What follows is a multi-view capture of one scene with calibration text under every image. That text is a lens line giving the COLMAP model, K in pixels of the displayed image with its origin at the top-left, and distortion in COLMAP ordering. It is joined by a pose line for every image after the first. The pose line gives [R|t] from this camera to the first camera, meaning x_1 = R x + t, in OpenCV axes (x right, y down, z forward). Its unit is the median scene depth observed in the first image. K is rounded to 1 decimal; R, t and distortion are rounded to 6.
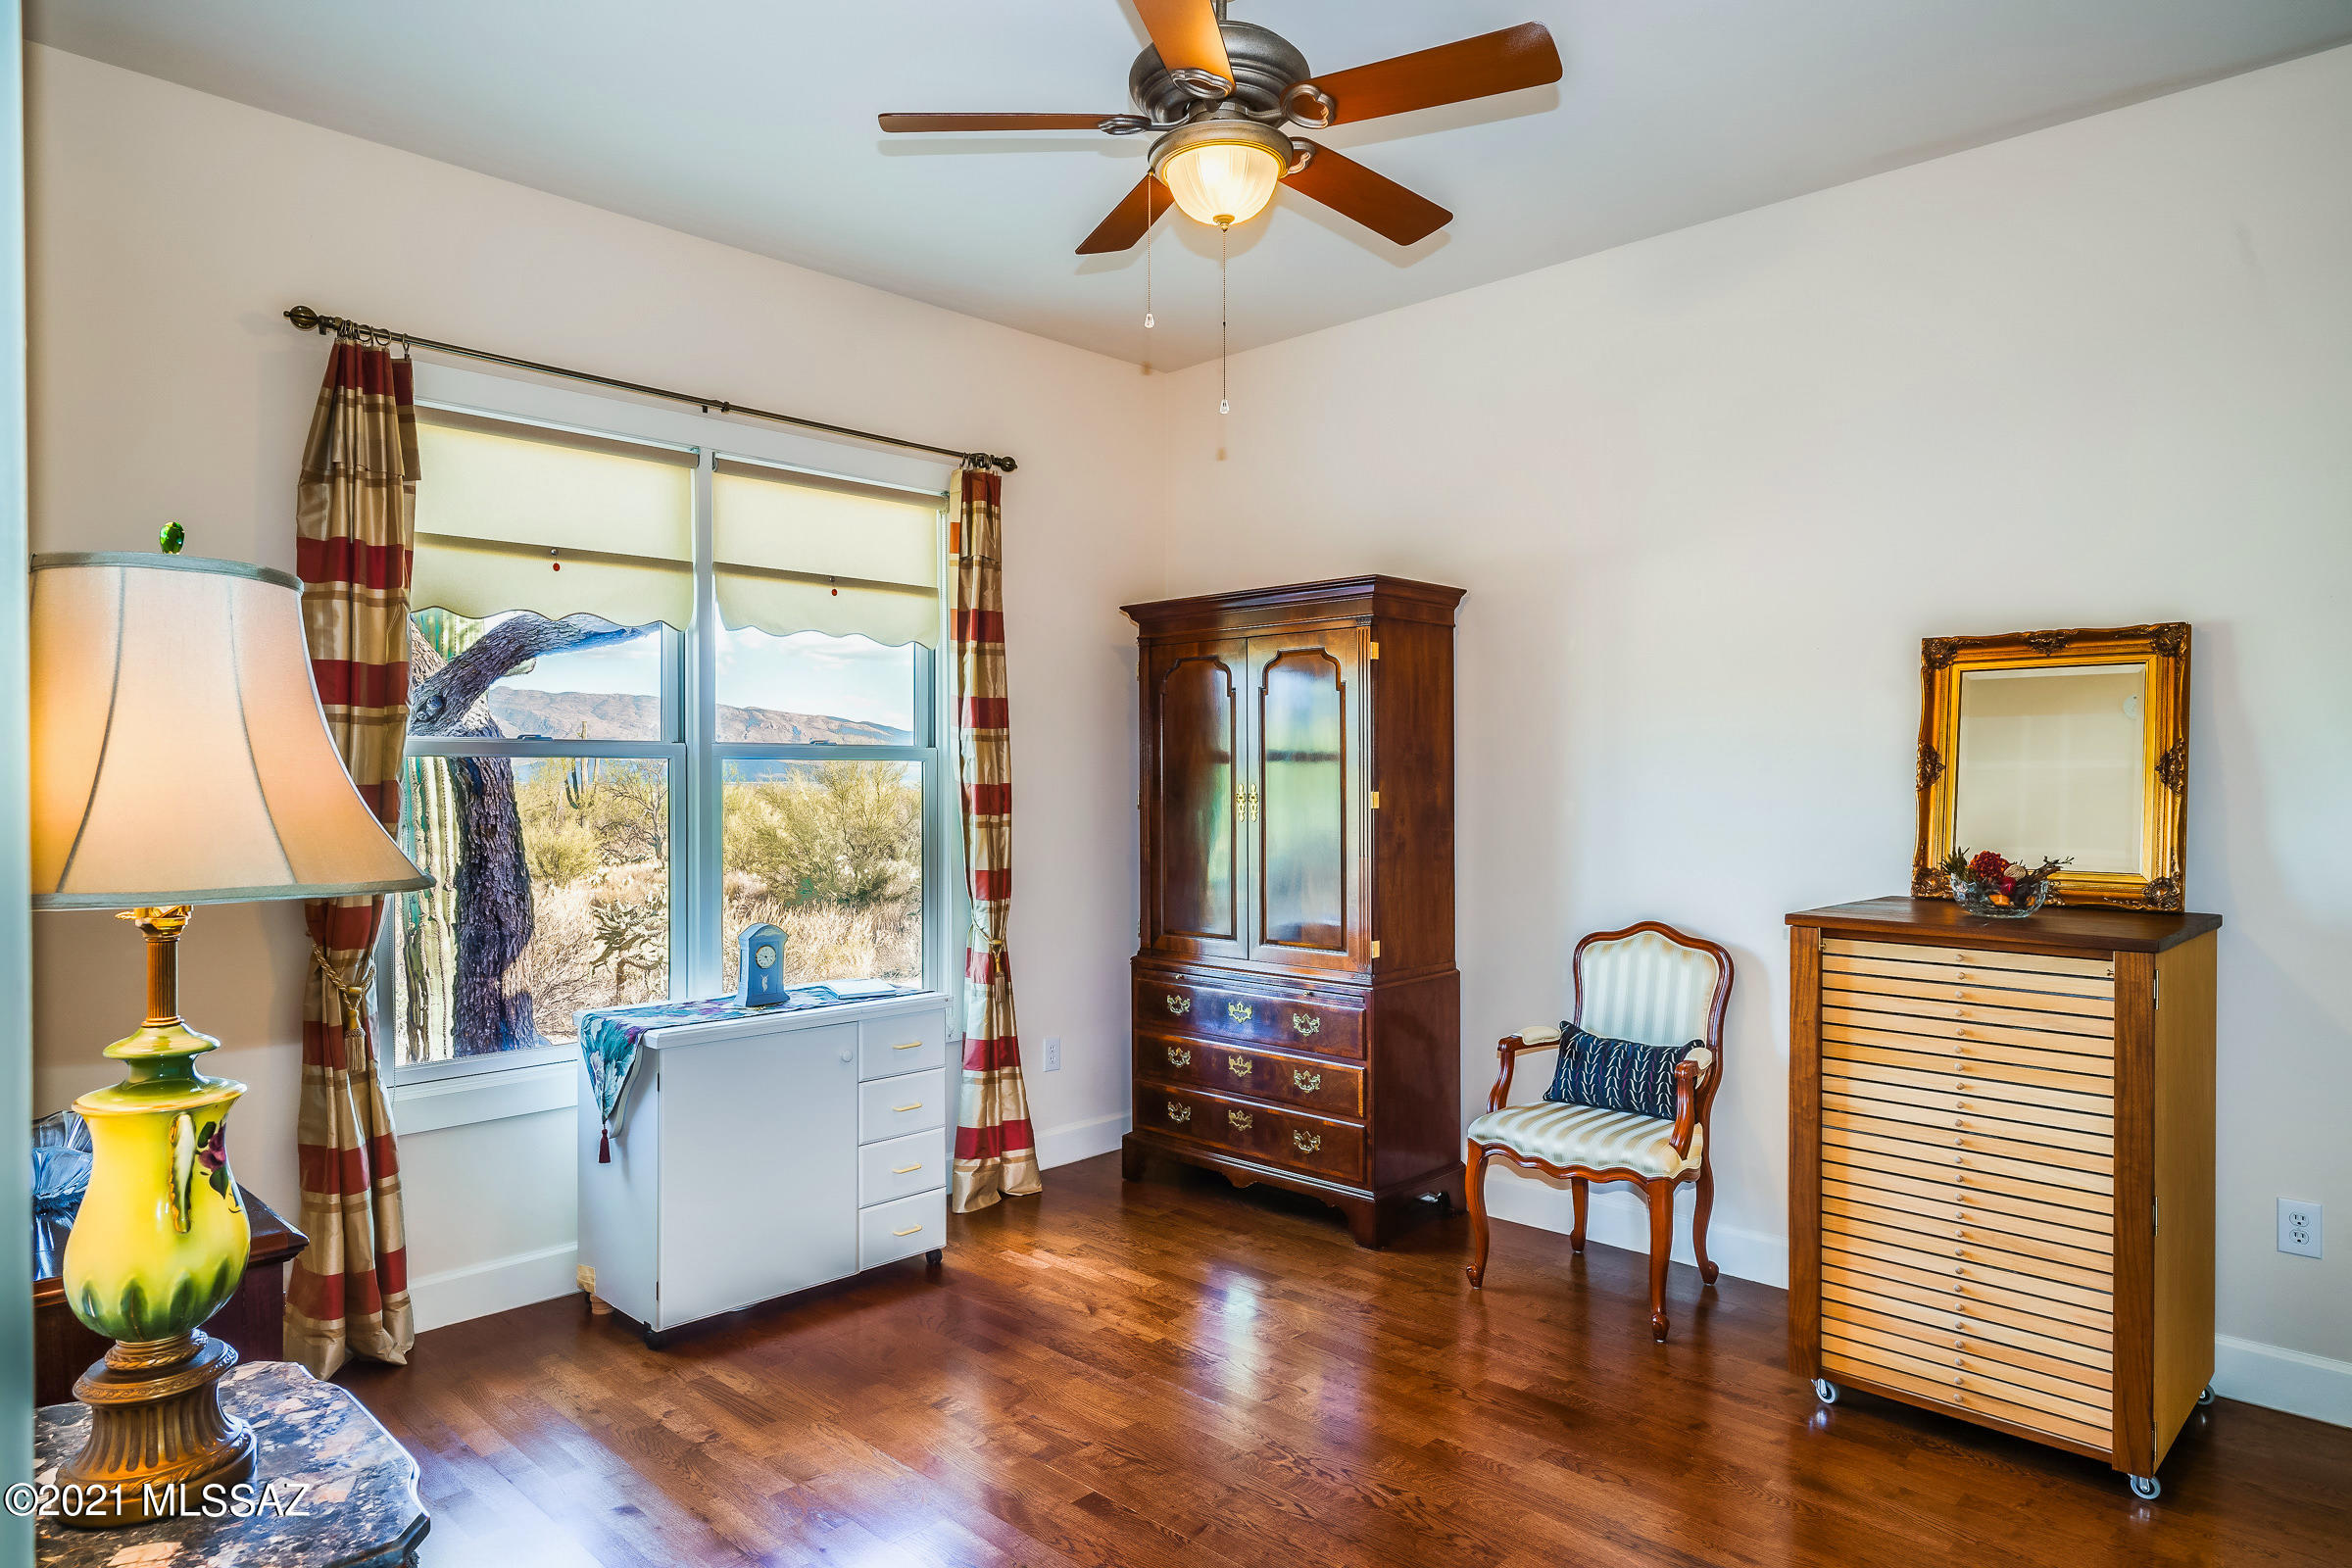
lens RADIAL K [[1395.1, 0, 1178.0], [0, 1395.1, 784.3], [0, 0, 1]] dist [-0.003131, -0.001857]
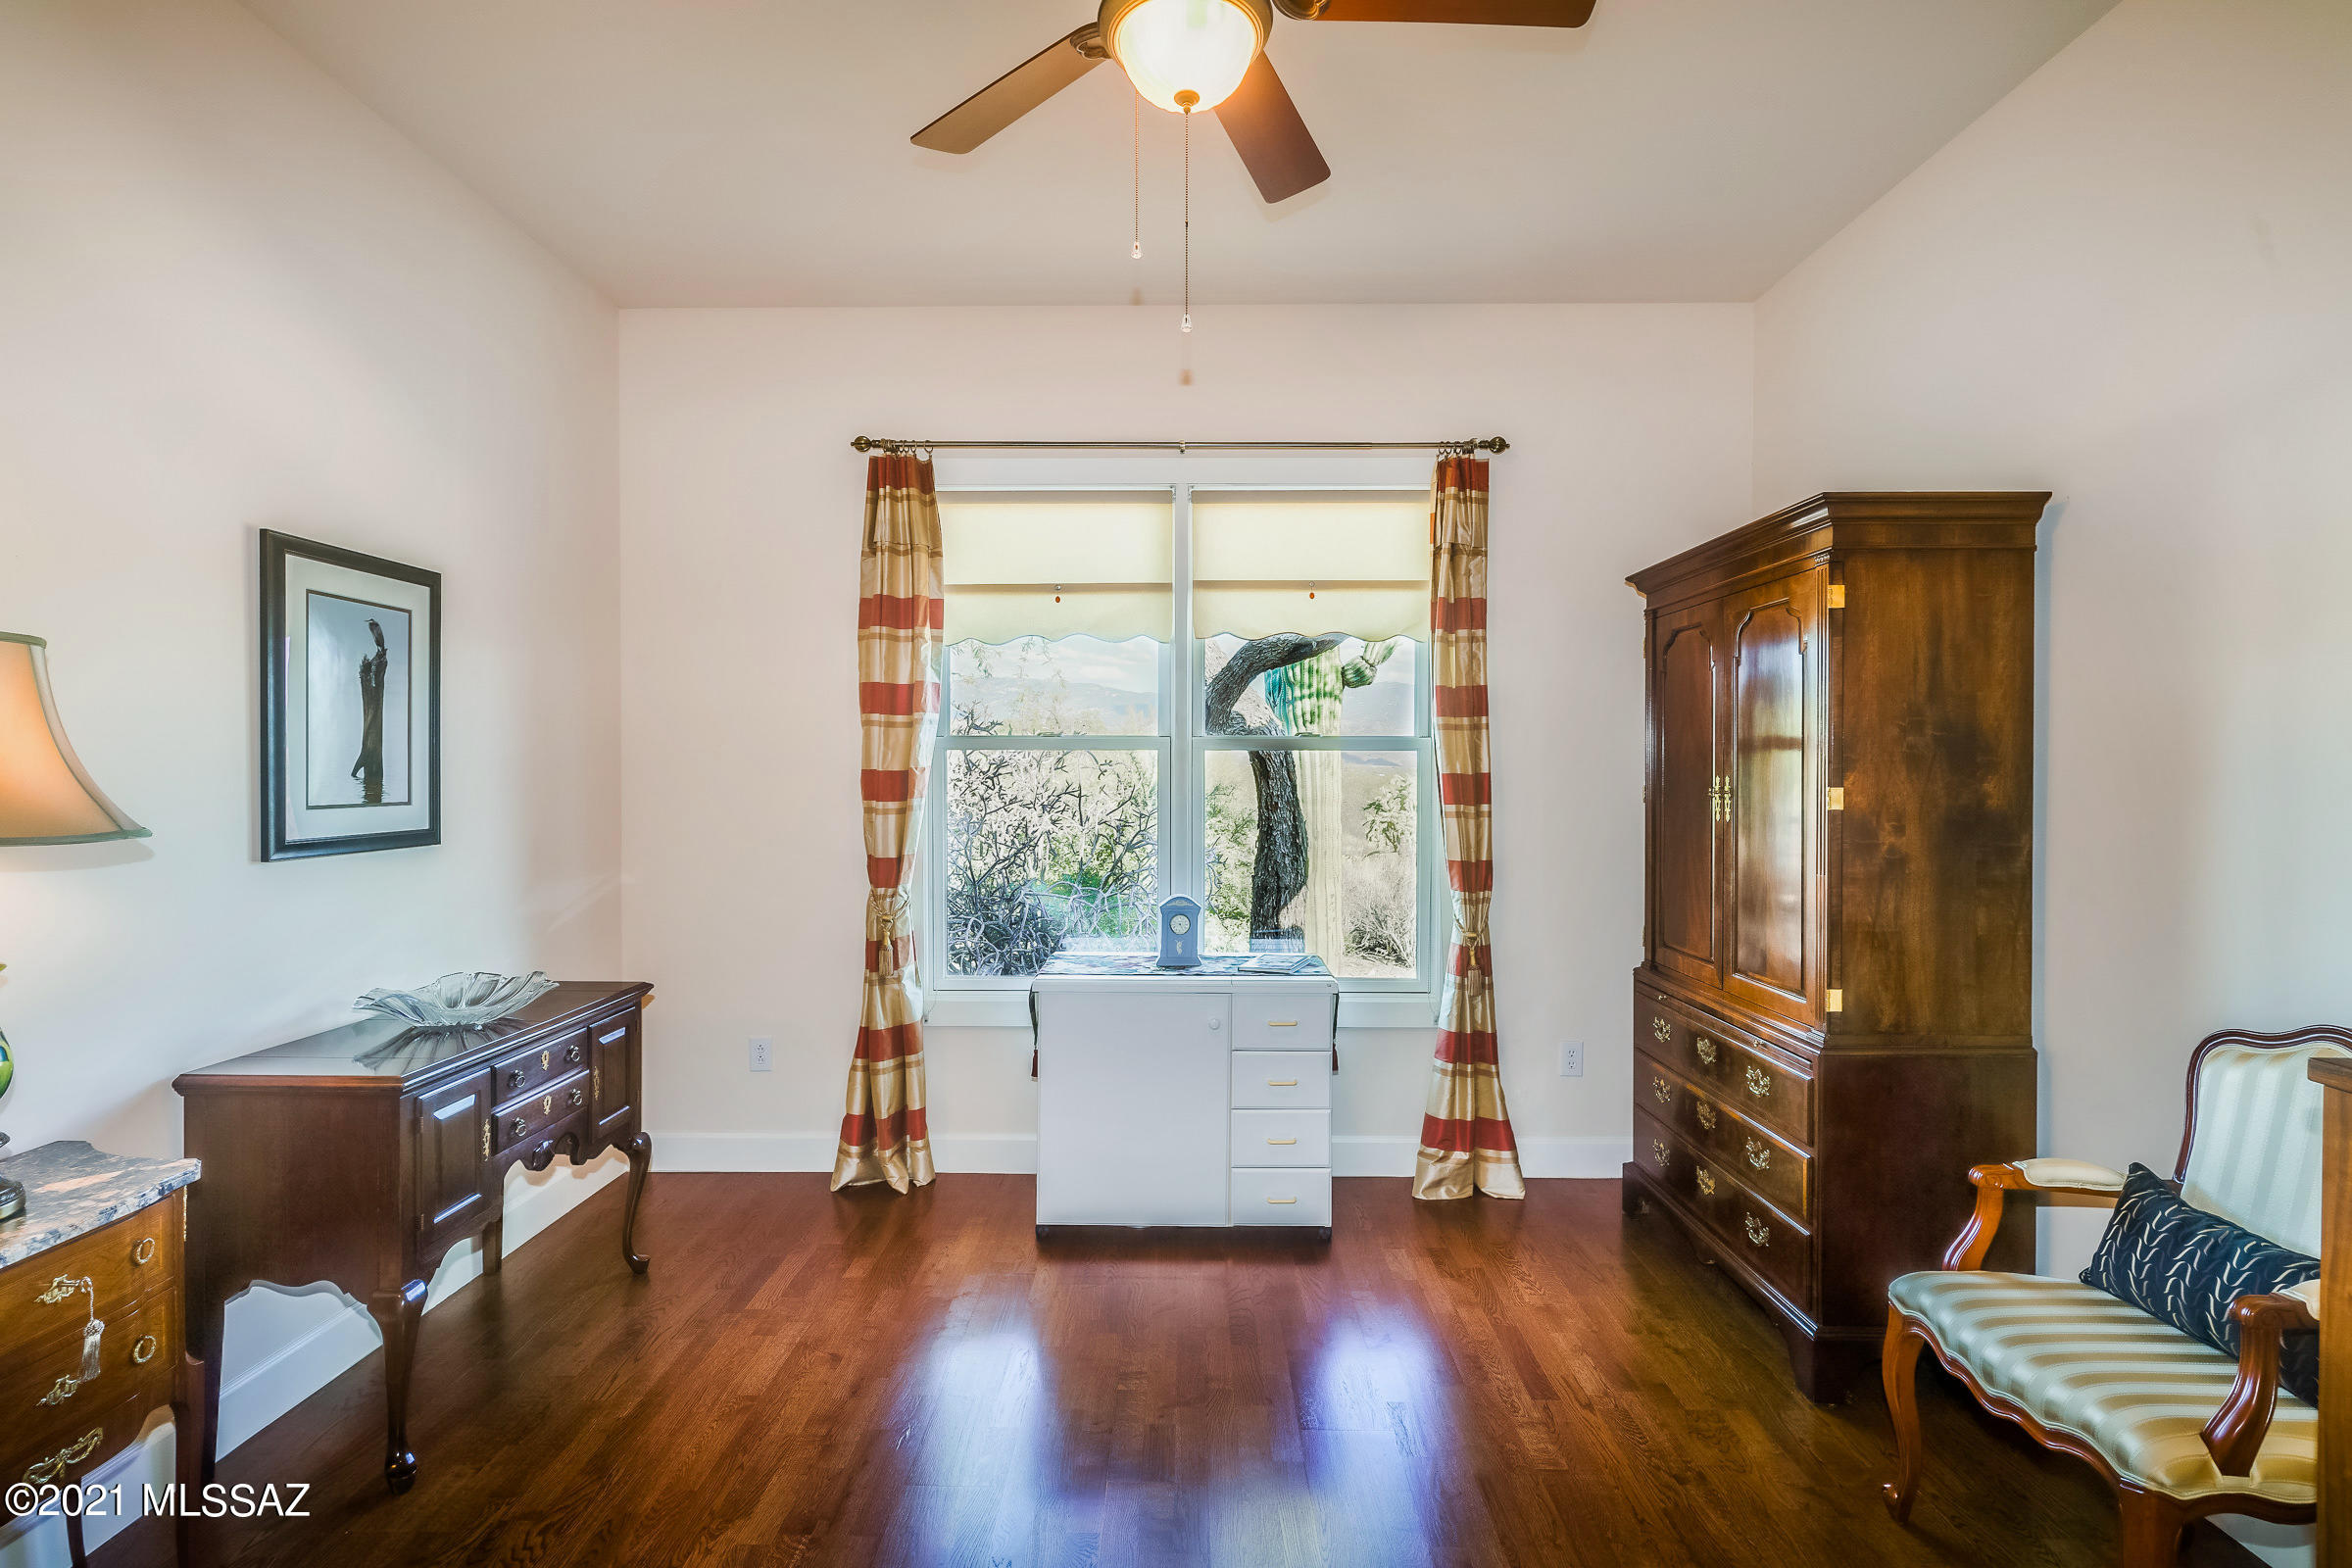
lens RADIAL K [[1118.9, 0, 1172.5], [0, 1118.9, 780.2], [0, 0, 1]] dist [-0.005466, 0.001110]
pose [[0.686818, 0.011118, -0.726745, 0.324672], [-0.005881, 0.999935, 0.009739, -0.002235], [0.726806, -0.002415, 0.686838, 0.333154]]
